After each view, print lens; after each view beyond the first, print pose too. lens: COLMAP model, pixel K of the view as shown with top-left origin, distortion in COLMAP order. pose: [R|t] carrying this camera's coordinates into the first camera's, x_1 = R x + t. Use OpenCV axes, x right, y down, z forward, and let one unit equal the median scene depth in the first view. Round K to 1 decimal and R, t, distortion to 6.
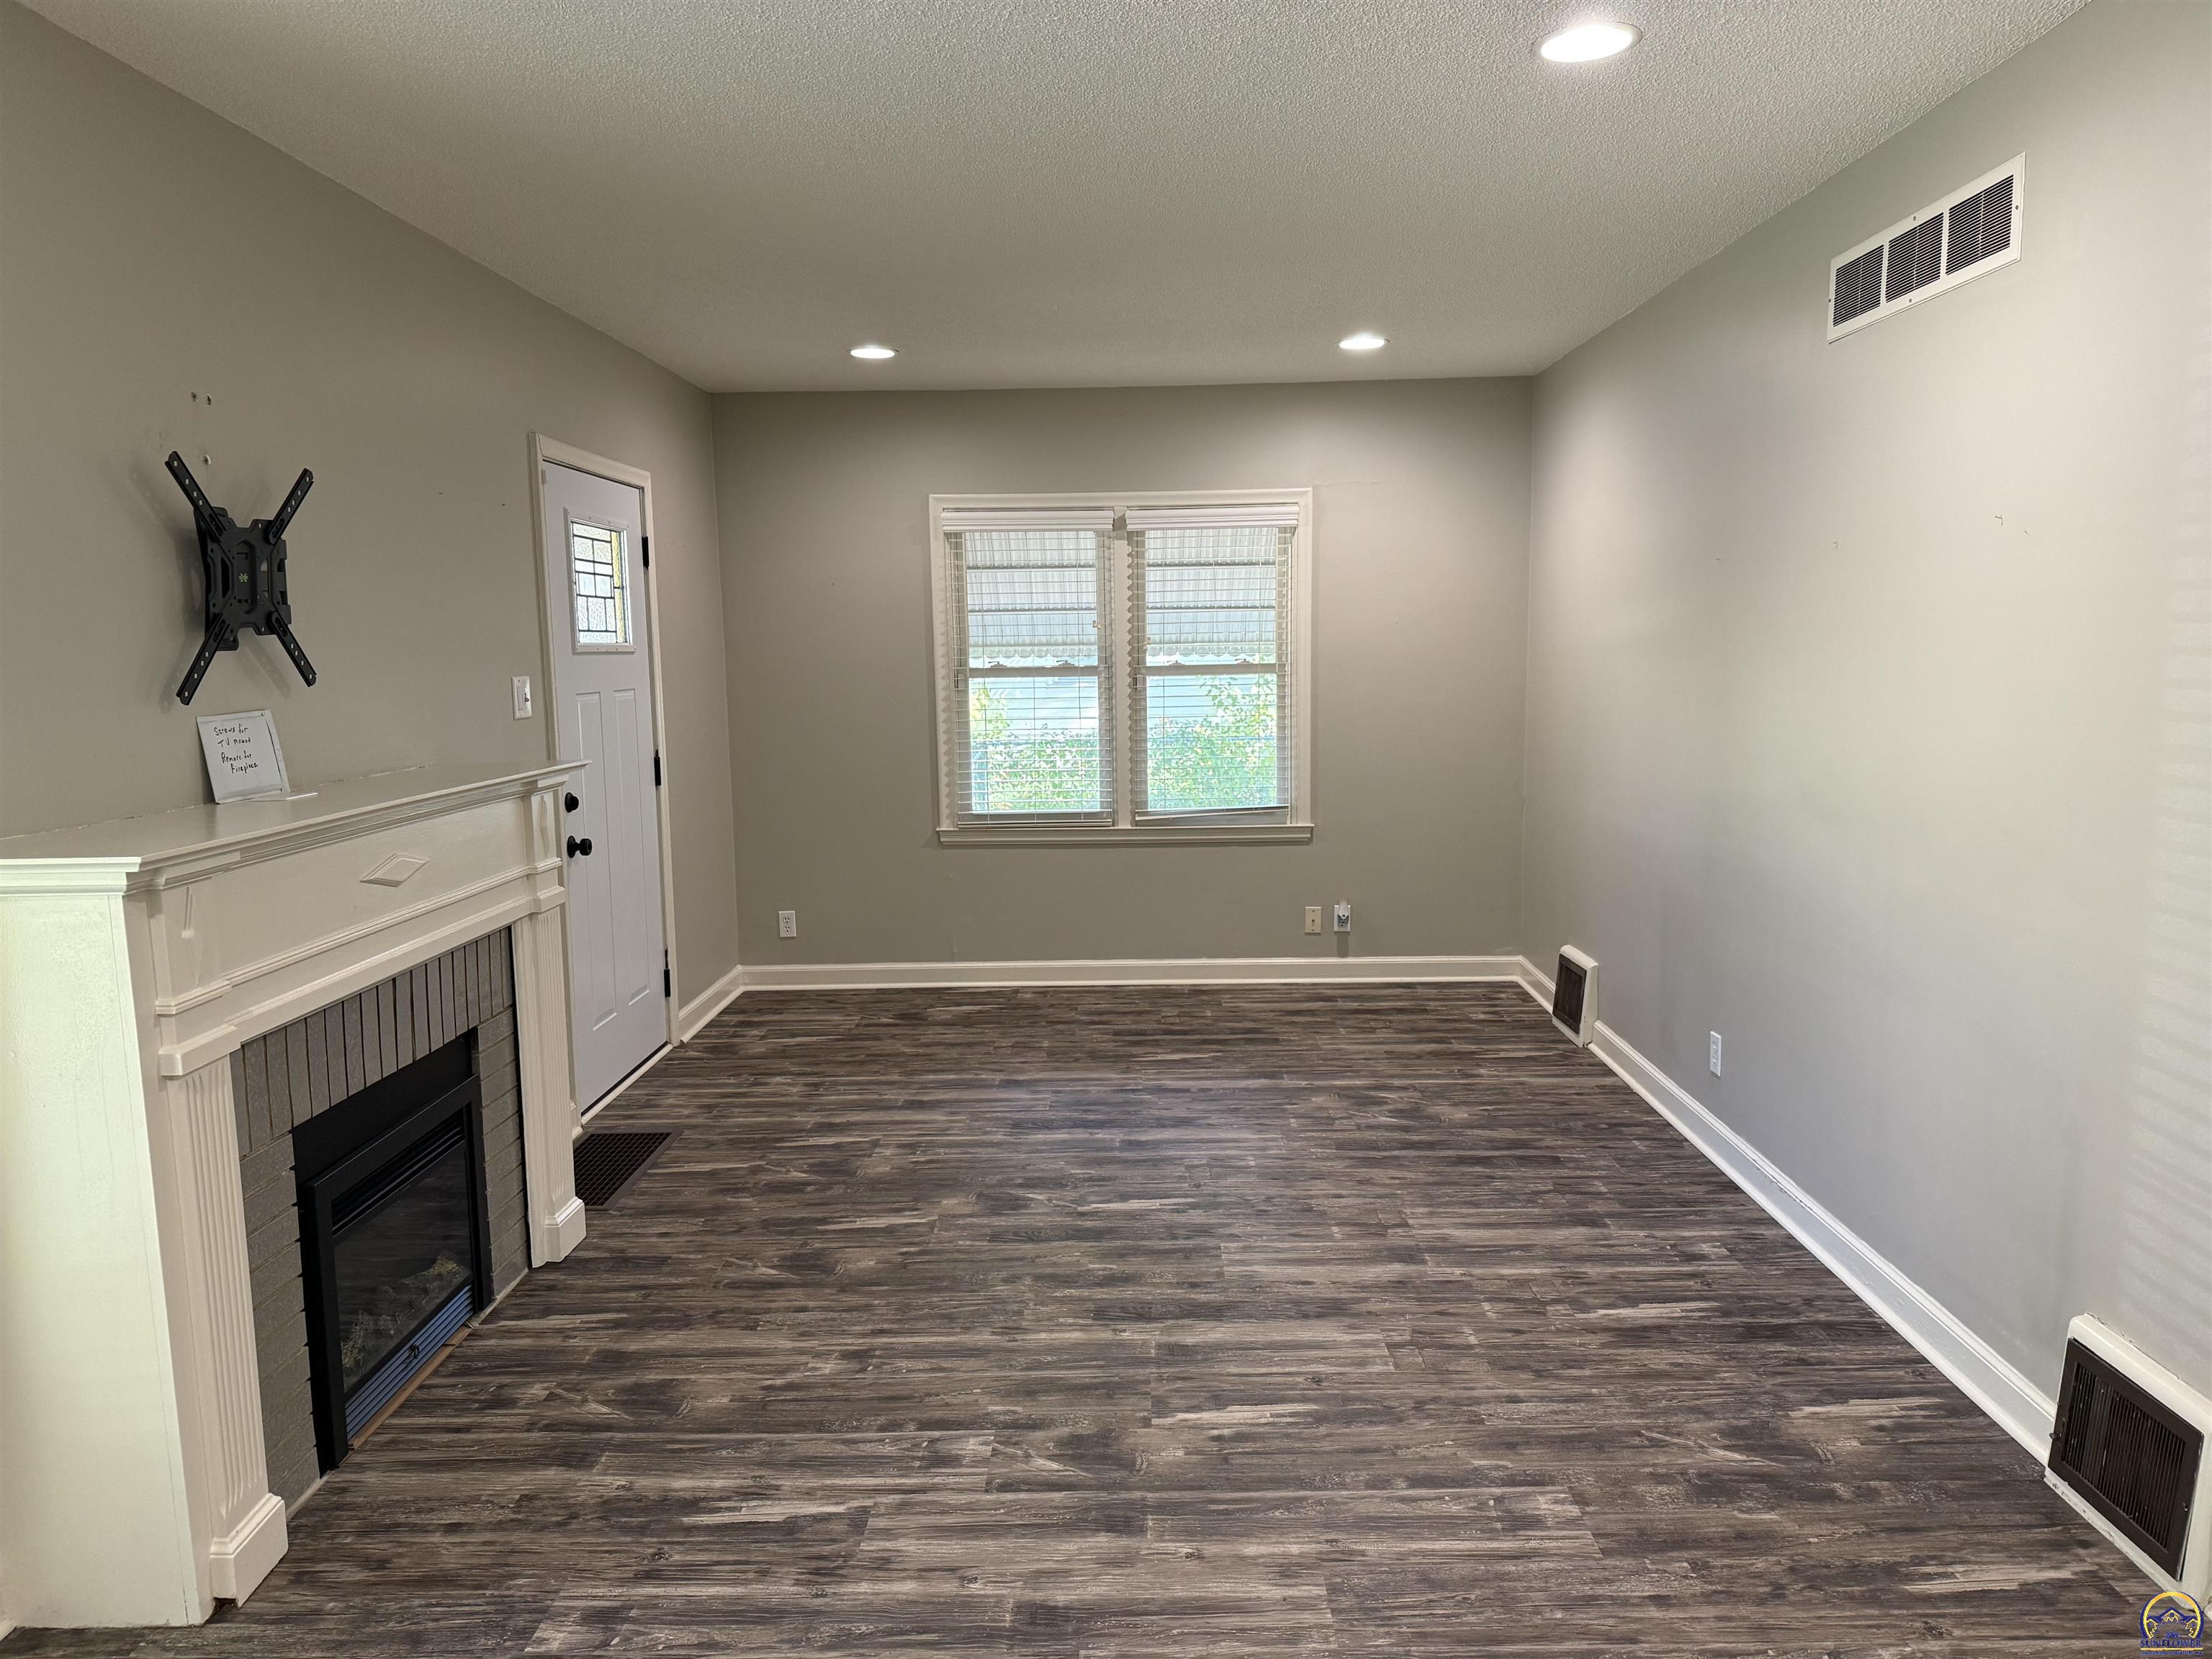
lens RADIAL K [[1527.5, 0, 1113.1], [0, 1527.5, 827.6], [0, 0, 1]] dist [0.059086, -0.062594]
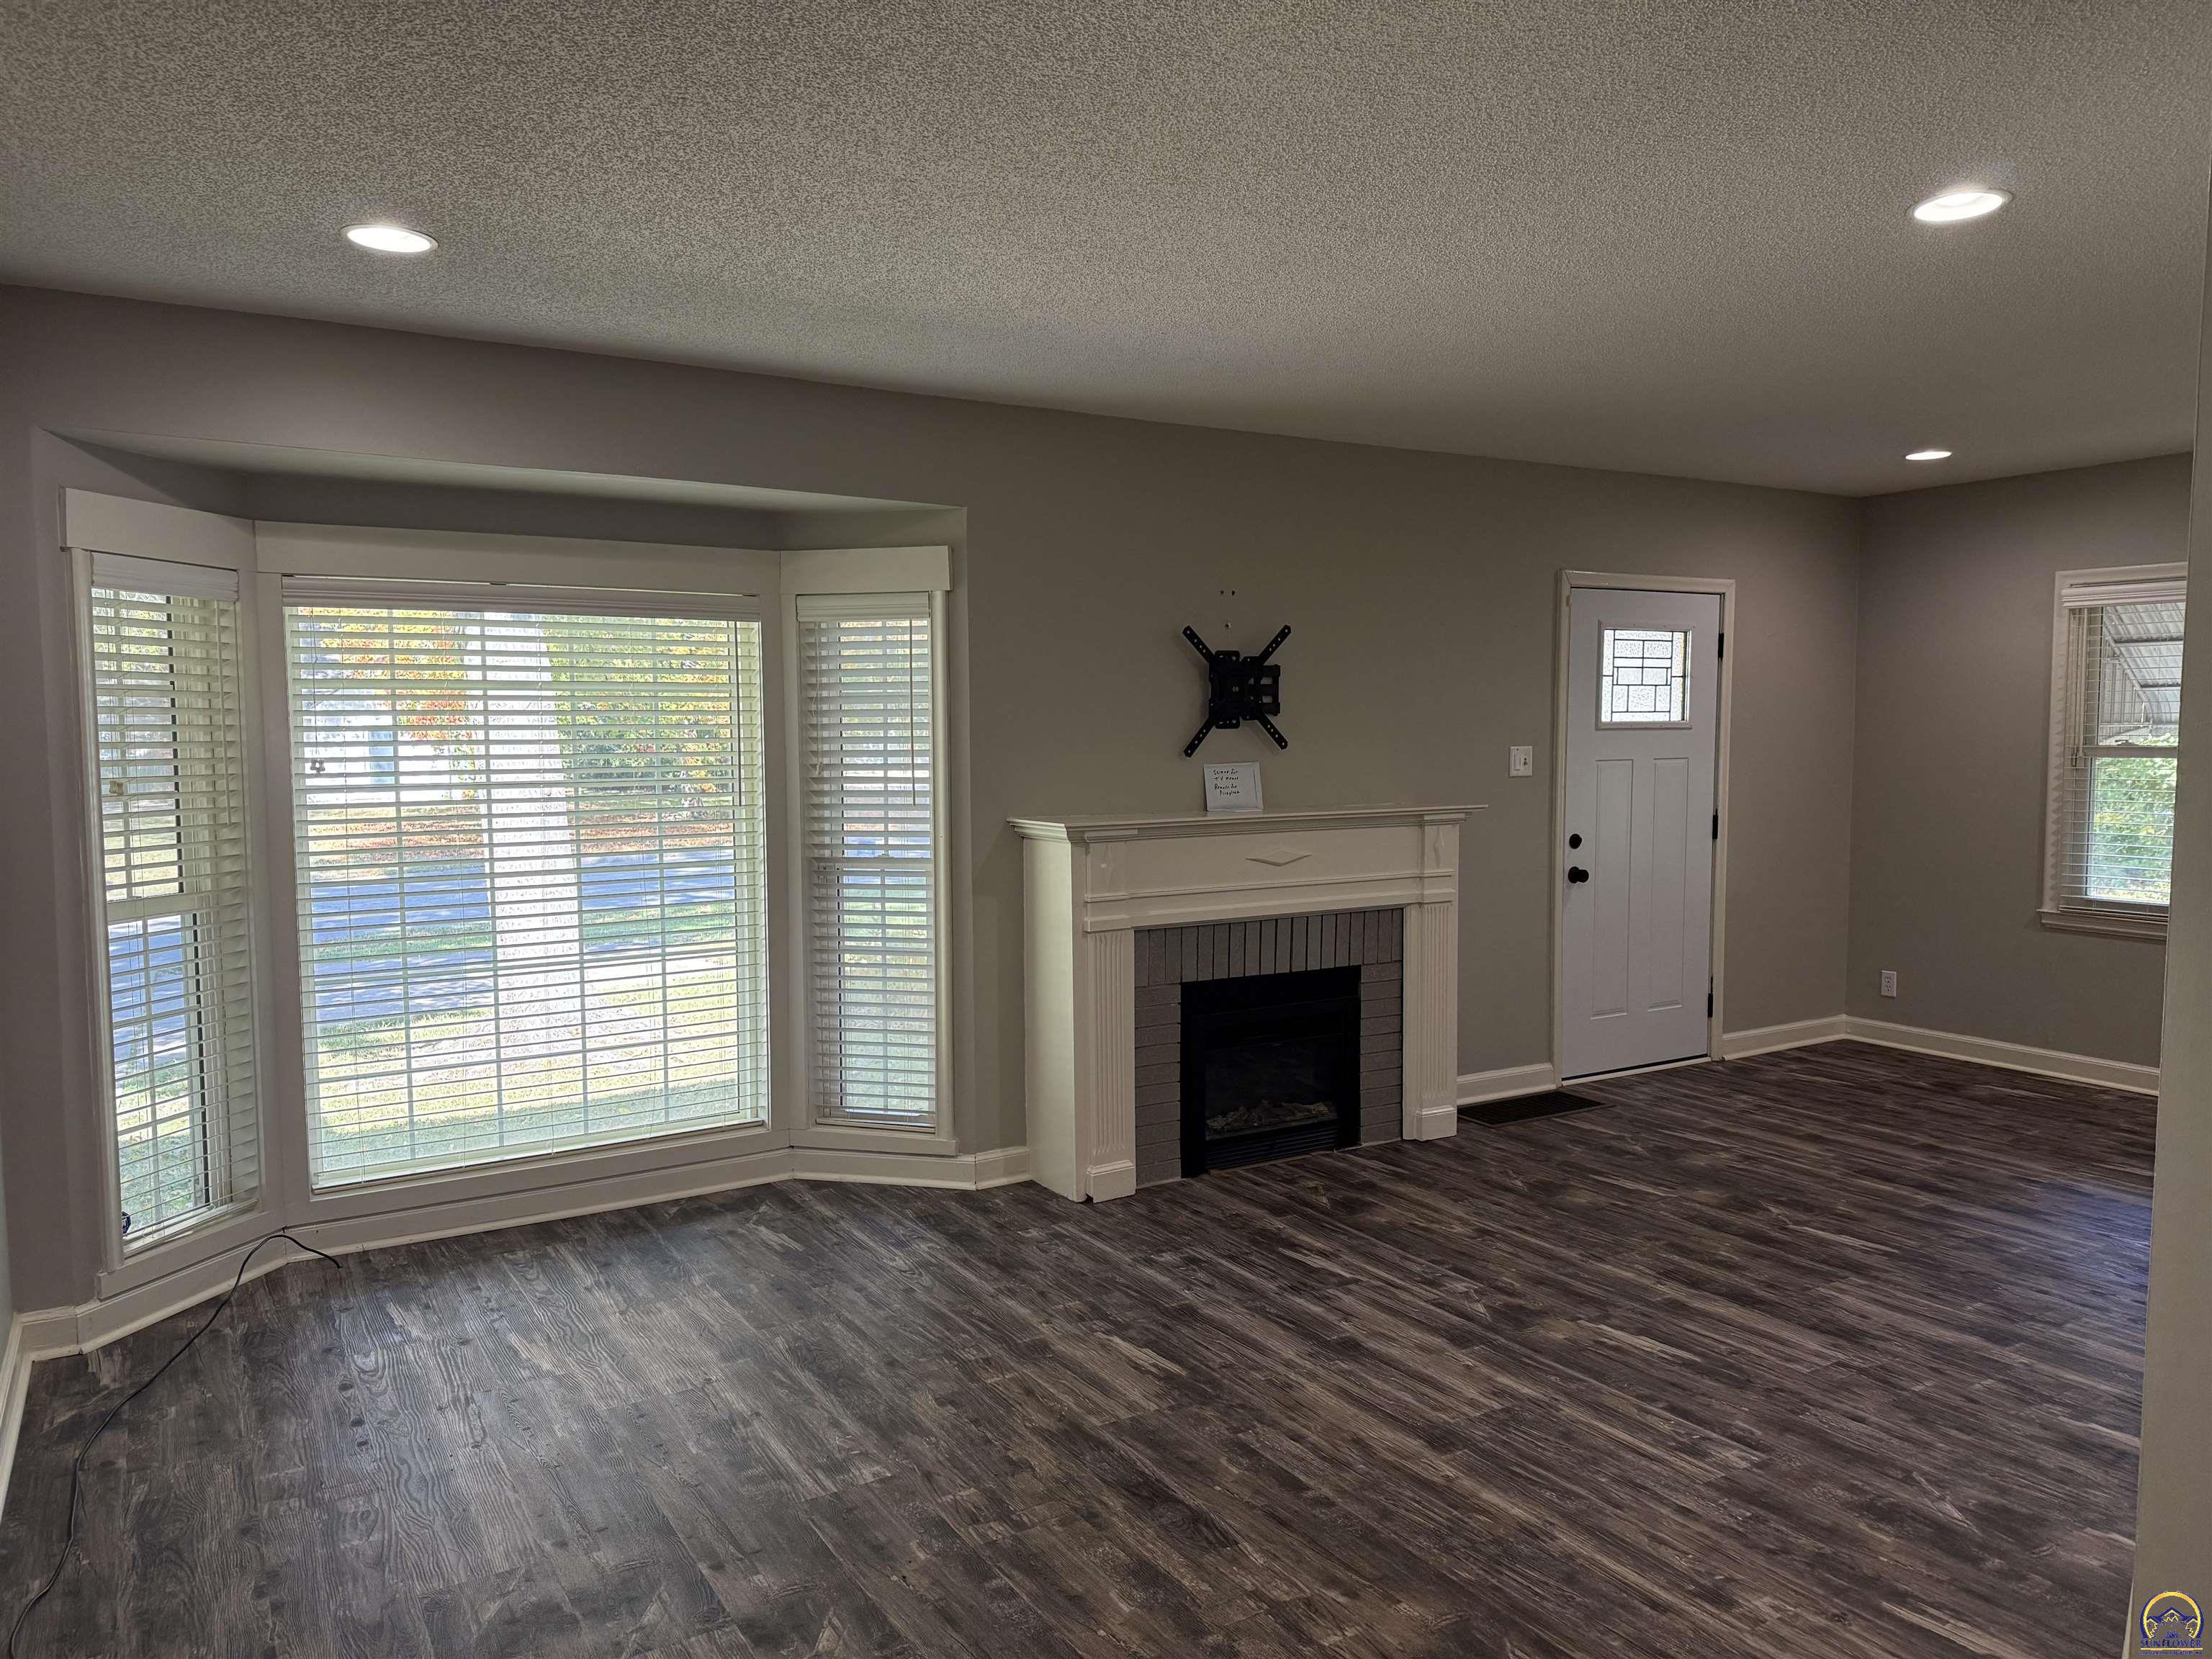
lens RADIAL K [[1527.5, 0, 1110.0], [0, 1527.5, 809.9], [0, 0, 1]] dist [0.059086, -0.062594]
pose [[0.528965, 0.057407, -0.846700, 0.777009], [-0.103581, 0.994617, 0.002725, -0.007600], [0.842298, 0.086261, 0.532064, -0.061686]]
